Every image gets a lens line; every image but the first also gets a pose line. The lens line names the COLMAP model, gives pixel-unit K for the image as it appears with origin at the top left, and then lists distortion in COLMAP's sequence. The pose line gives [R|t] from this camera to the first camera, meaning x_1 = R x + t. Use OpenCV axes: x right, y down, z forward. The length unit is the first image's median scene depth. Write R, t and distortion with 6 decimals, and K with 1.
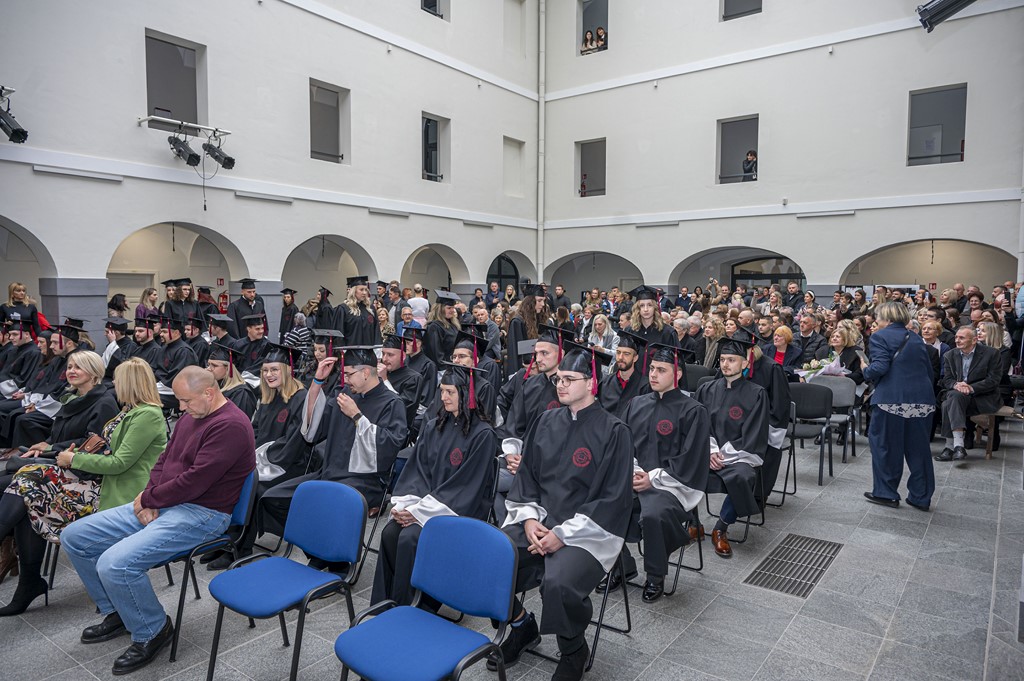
lens RADIAL K [[677.5, 0, 518.6], [0, 677.5, 332.3], [0, 0, 1]] dist [-0.002093, -0.005068]
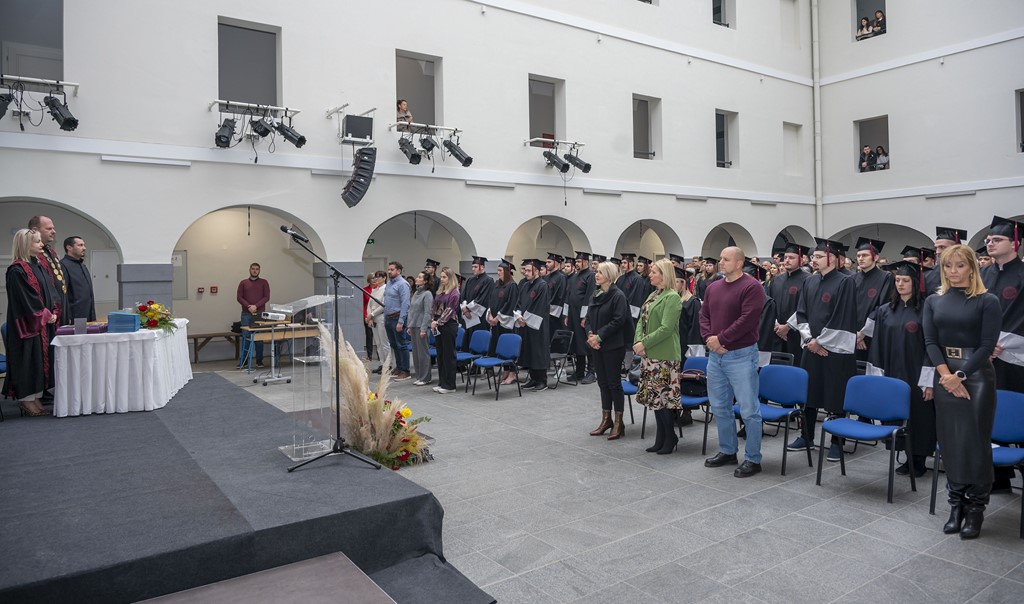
lens RADIAL K [[675.7, 0, 487.1], [0, 675.7, 268.3], [0, 0, 1]] dist [-0.036798, 0.001486]
pose [[0.940863, -0.019822, -0.338206, -0.165349], [-0.000431, 0.998216, -0.059703, 0.015820], [0.338786, 0.056318, 0.939176, -0.241620]]
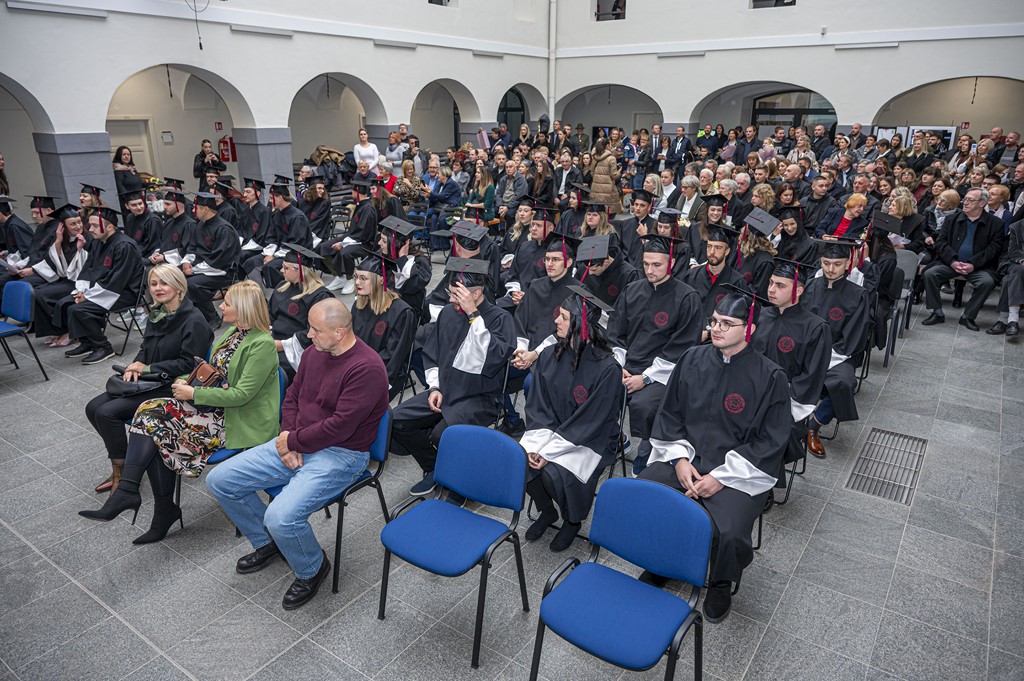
lens RADIAL K [[677.5, 0, 518.6], [0, 677.5, 332.3], [0, 0, 1]] dist [-0.002093, -0.005068]
pose [[0.999595, -0.010750, 0.026357, -0.066390], [0.003639, 0.966616, 0.256202, -0.044001], [-0.028232, -0.256002, 0.966264, 0.022620]]
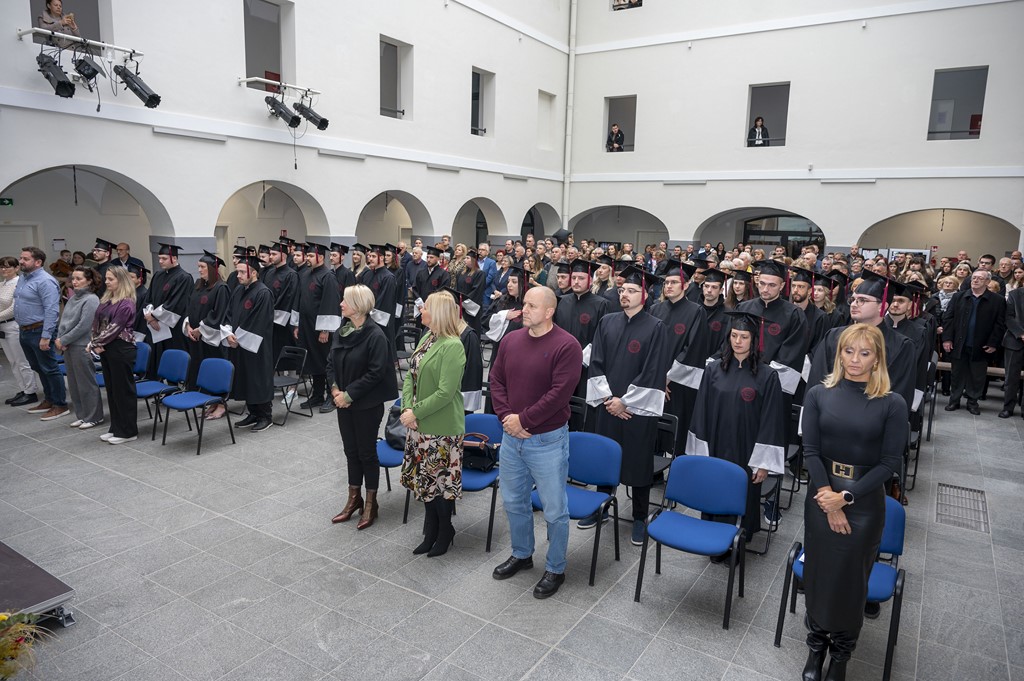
lens RADIAL K [[685.5, 0, 511.8], [0, 685.5, 328.9], [0, 0, 1]] dist [-0.012937, -0.001184]
pose [[0.997012, 0.011414, 0.076394, -0.204072], [-0.018492, 0.995533, 0.092587, -0.038935], [-0.074996, -0.093723, 0.992770, -0.077379]]
